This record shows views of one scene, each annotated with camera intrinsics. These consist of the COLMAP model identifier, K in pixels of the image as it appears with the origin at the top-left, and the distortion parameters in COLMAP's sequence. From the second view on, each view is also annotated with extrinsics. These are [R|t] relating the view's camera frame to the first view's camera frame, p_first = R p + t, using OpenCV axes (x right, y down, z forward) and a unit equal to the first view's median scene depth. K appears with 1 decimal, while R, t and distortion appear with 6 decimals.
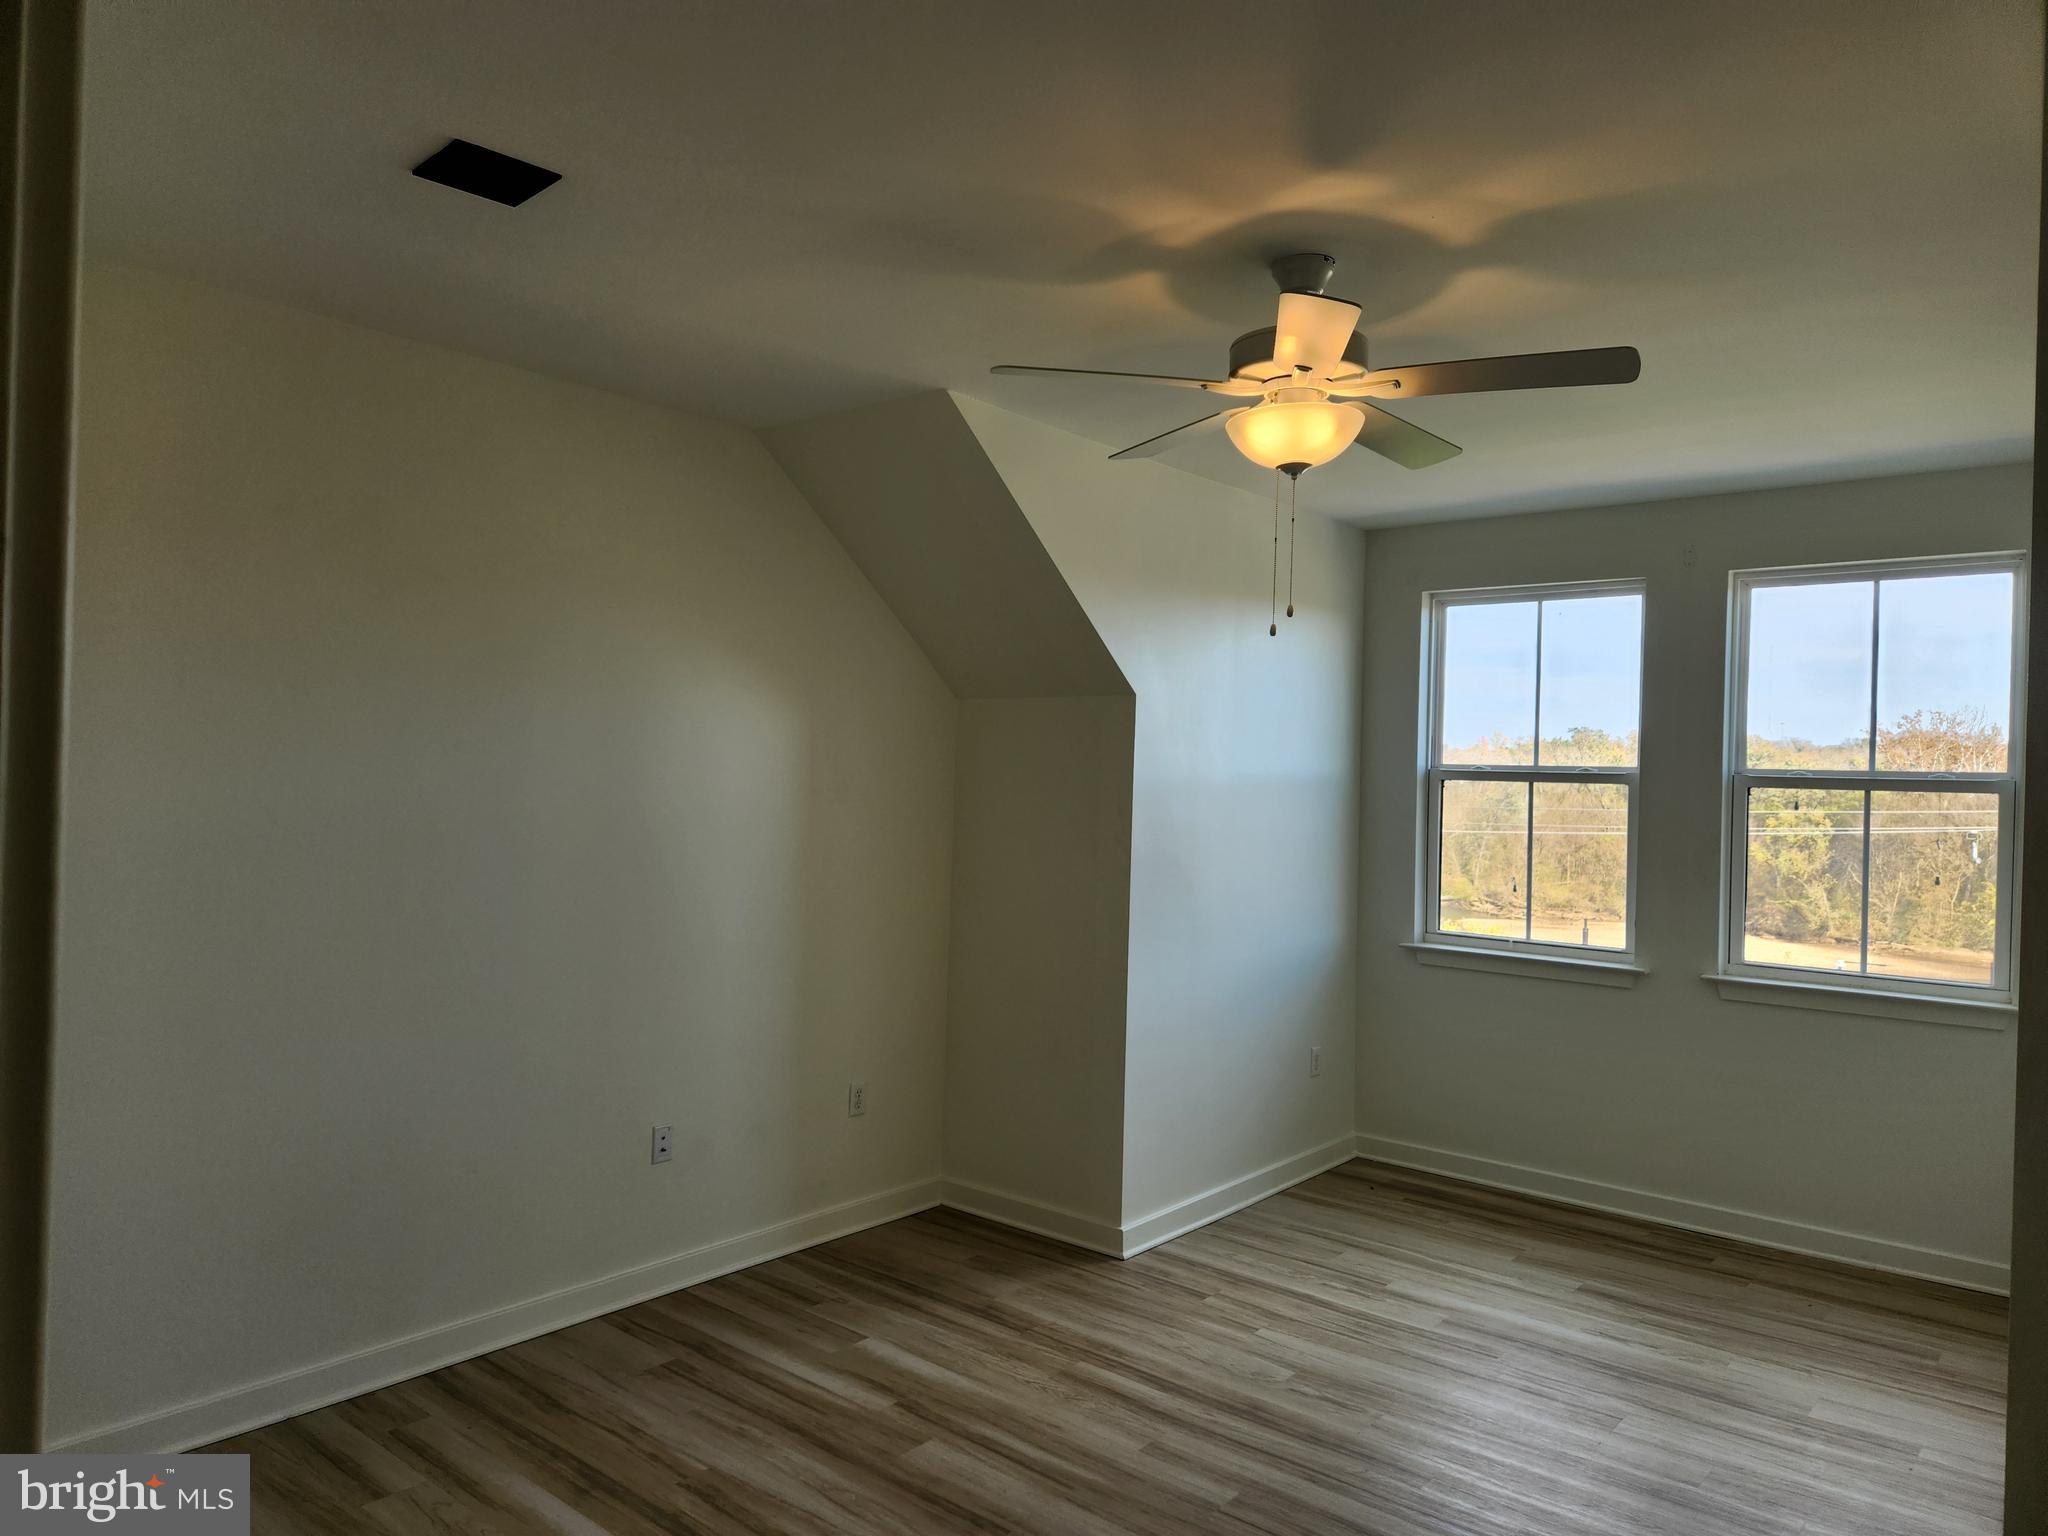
lens RADIAL K [[1391.8, 0, 1023.5], [0, 1391.8, 775.7], [0, 0, 1]] dist [0.071347, -0.064465]
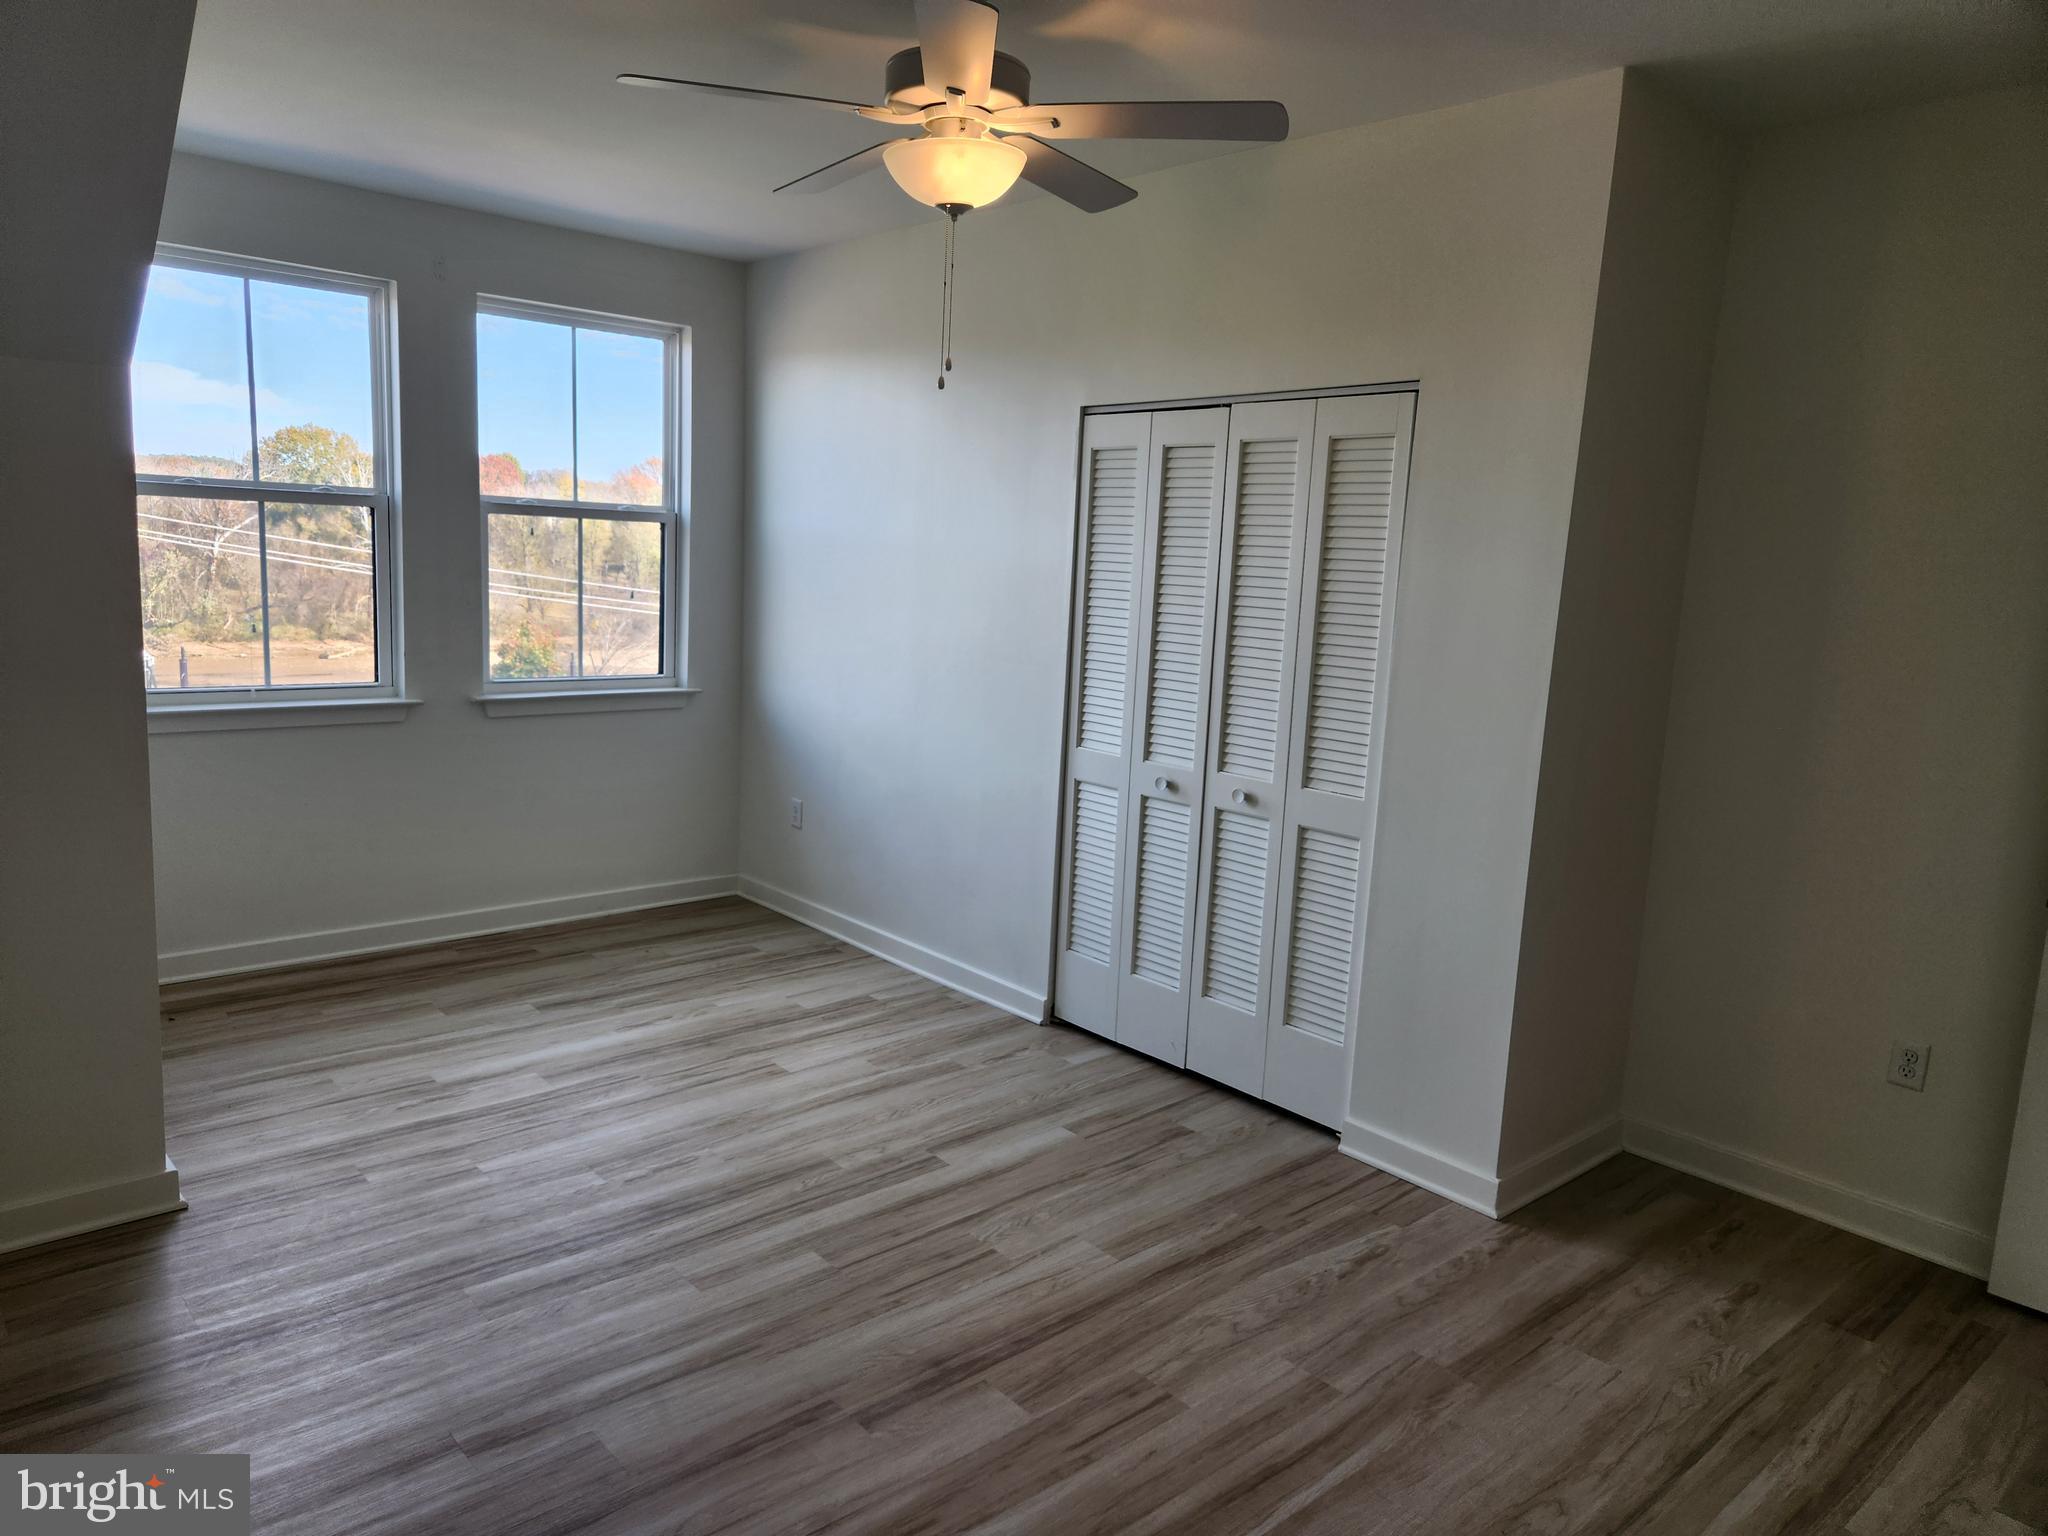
lens RADIAL K [[1391.8, 0, 981.9], [0, 1391.8, 728.4], [0, 0, 1]] dist [0.071347, -0.064465]
pose [[0.154300, -0.148344, 0.976824, -0.543738], [-0.041279, 0.986833, 0.156385, -0.014694], [-0.987161, -0.064452, 0.146144, 0.551402]]
